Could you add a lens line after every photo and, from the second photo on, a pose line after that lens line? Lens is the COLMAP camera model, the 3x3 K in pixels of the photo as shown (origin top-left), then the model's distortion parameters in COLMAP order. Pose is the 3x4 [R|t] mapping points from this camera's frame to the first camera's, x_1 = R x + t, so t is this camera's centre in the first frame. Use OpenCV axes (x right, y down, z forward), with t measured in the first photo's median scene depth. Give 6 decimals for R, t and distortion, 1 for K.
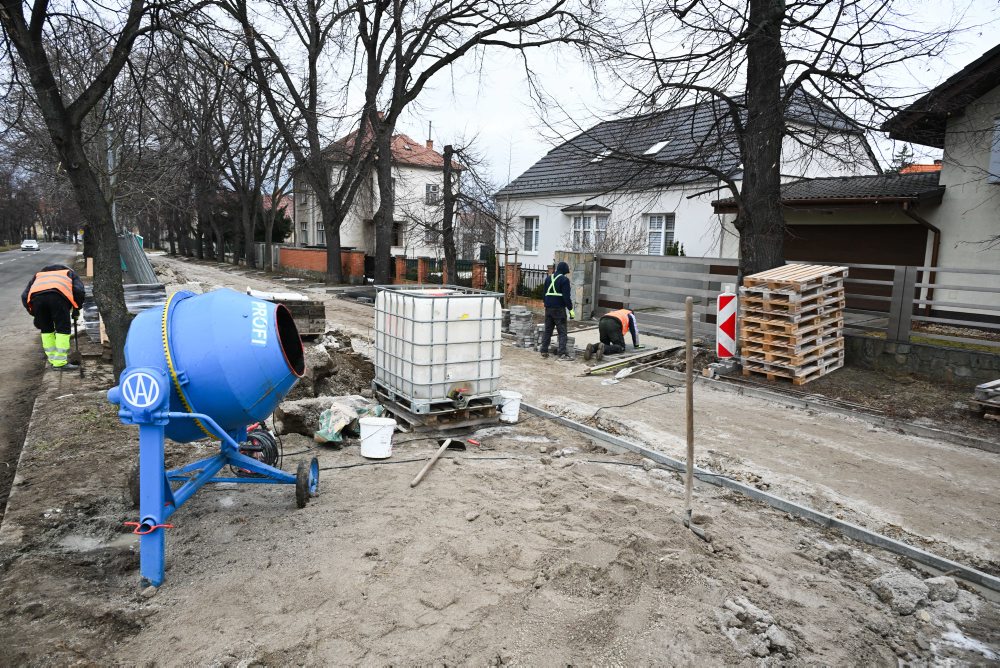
lens RADIAL K [[689.1, 0, 504.6], [0, 689.1, 336.5], [0, 0, 1]] dist [0.002696, -0.002058]
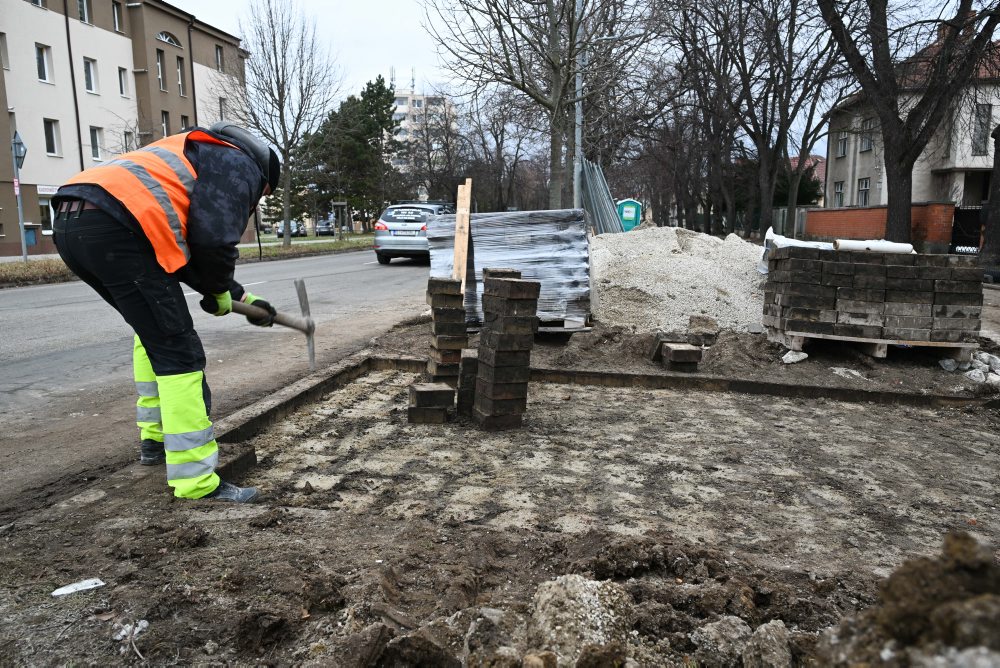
lens RADIAL K [[689.1, 0, 504.8], [0, 689.1, 338.2], [0, 0, 1]] dist [0.002696, -0.002058]
pose [[0.761485, 0.070609, -0.644325, -0.080114], [-0.058460, 0.997479, 0.040220, -0.003171], [0.645540, 0.007040, 0.763694, 0.208117]]
